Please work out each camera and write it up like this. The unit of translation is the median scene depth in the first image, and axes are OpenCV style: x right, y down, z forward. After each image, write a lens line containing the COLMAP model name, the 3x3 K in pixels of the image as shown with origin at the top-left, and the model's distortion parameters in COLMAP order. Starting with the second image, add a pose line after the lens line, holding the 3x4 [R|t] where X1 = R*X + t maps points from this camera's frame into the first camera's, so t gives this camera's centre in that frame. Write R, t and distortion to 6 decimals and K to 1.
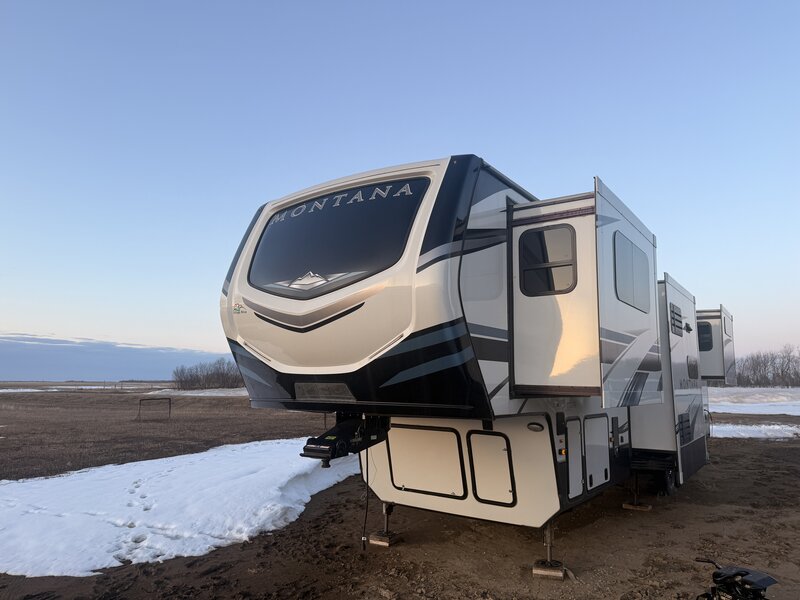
lens RADIAL K [[549.8, 0, 400.0], [0, 549.8, 300.0], [0, 0, 1]] dist [0.025300, -0.030794]
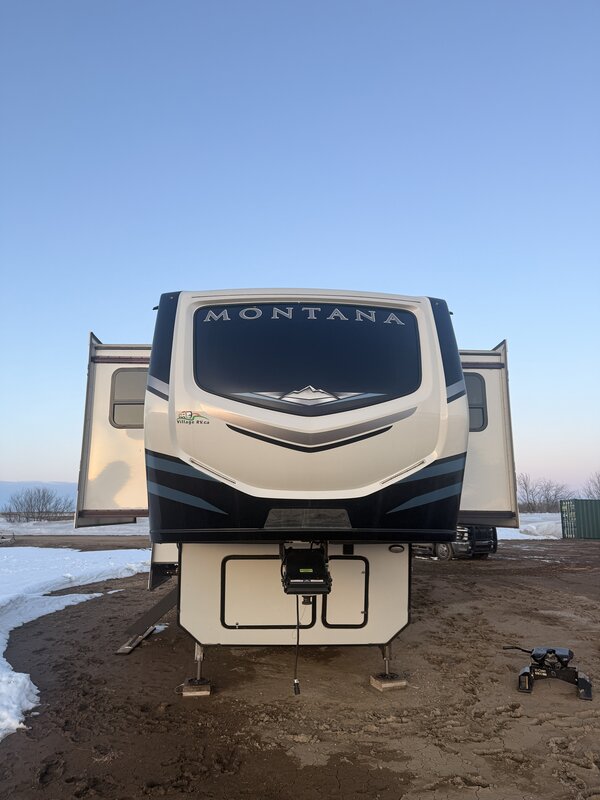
lens RADIAL K [[549.8, 0, 300.0], [0, 549.8, 400.0], [0, 0, 1]] dist [0.025300, -0.030794]
pose [[0.794244, 0.112995, 0.597000, -0.625348], [-0.083713, 0.993536, -0.076676, 0.037594], [-0.601805, 0.010922, 0.798569, 0.247871]]
